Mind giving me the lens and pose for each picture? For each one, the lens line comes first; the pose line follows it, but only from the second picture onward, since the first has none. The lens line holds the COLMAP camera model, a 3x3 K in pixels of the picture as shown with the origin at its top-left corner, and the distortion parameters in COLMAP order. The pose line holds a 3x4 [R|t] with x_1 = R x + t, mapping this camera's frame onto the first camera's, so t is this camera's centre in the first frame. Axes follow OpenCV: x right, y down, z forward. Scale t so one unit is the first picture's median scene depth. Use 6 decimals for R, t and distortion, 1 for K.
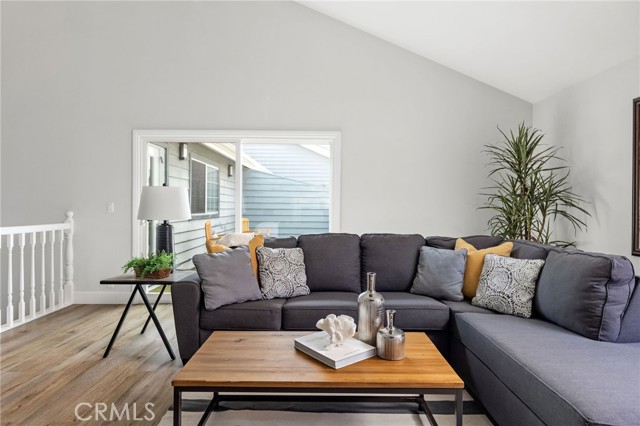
lens RADIAL K [[373.2, 0, 325.2], [0, 373.2, 202.0], [0, 0, 1]] dist [-0.003577, 0.002968]
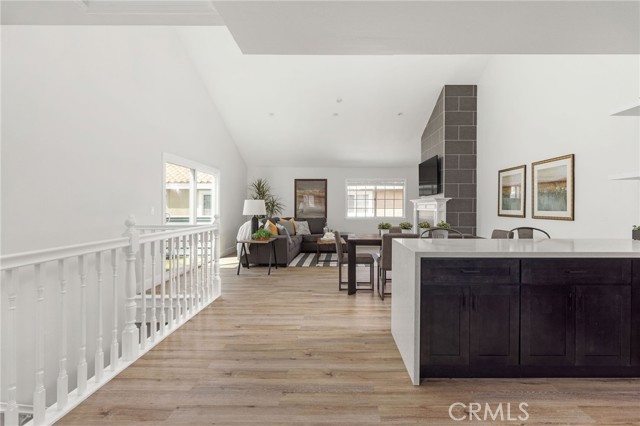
lens RADIAL K [[319.9, 0, 345.2], [0, 319.9, 209.4], [0, 0, 1]] dist [0.004559, -0.003260]
pose [[-0.016388, -0.011952, 0.999794, -2.101750], [-0.013138, 0.999845, 0.011737, -0.012366], [-0.999779, -0.012943, -0.016542, 0.470342]]
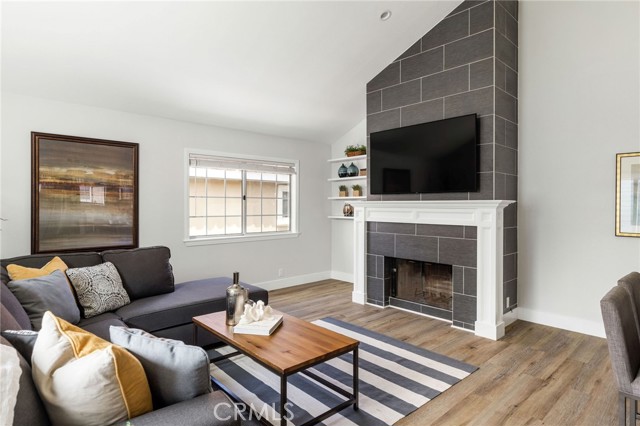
lens RADIAL K [[355.4, 0, 331.5], [0, 355.4, 206.9], [0, 0, 1]] dist [0.004780, 0.000886]
pose [[-0.685284, -0.011320, 0.728188, -0.630338], [-0.017433, 0.999848, -0.000863, -0.037116], [-0.728068, -0.013286, -0.685377, 0.945958]]
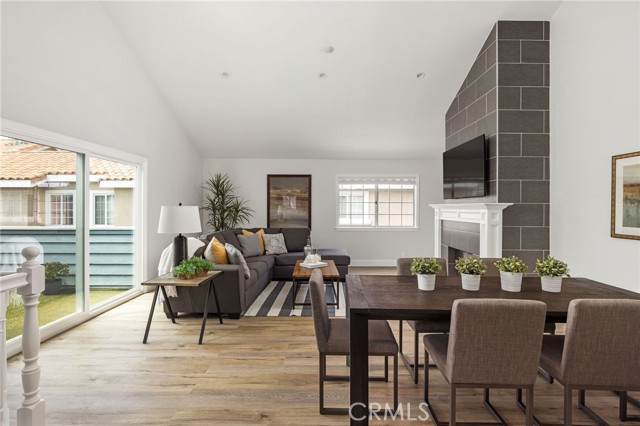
lens RADIAL K [[321.0, 0, 331.9], [0, 321.0, 211.9], [0, 0, 1]] dist [-0.003713, 0.001640]
pose [[-0.011066, -0.020134, 0.999736, -1.371901], [-0.015834, 0.999675, 0.019958, -0.047811], [-0.999813, -0.015609, -0.011381, 0.473846]]
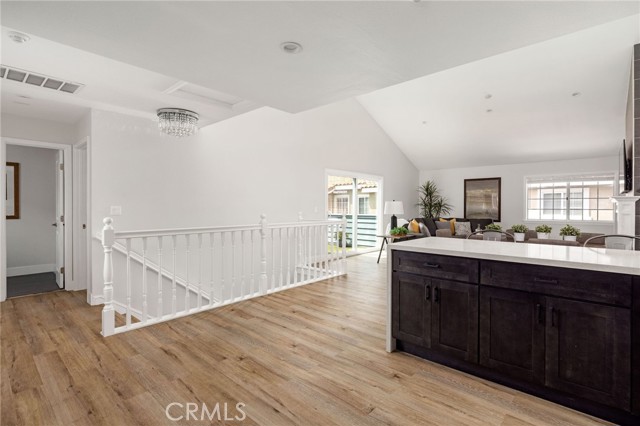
lens RADIAL K [[319.9, 0, 325.9], [0, 319.9, 207.2], [0, 0, 1]] dist [0.004559, -0.003260]
pose [[0.663395, -0.003328, 0.748262, -2.161570], [-0.009123, 0.999880, 0.012536, -0.022214], [-0.748214, -0.015143, 0.663285, -0.079315]]
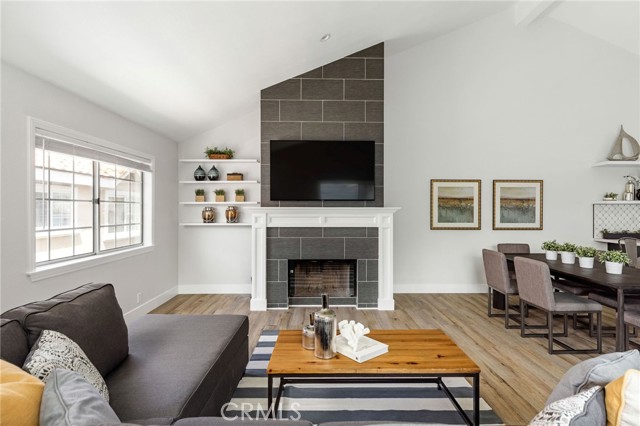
lens RADIAL K [[319.9, 0, 322.5], [0, 319.9, 208.1], [0, 0, 1]] dist [0.004559, -0.003260]
pose [[-0.999916, -0.007401, -0.010642, 0.086603], [-0.007194, 0.999787, -0.019366, -0.036475], [0.010783, -0.019288, -0.999756, 1.154170]]
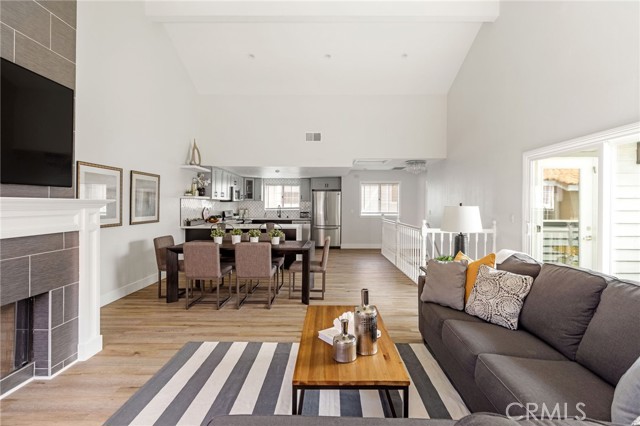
lens RADIAL K [[319.9, 0, 320.4], [0, 319.9, 204.5], [0, 0, 1]] dist [0.004559, -0.003260]
pose [[-0.021980, -0.005235, -0.999745, 0.640192], [0.009157, 0.999943, -0.005437, -0.041912], [0.999716, -0.009274, -0.021931, 0.500056]]
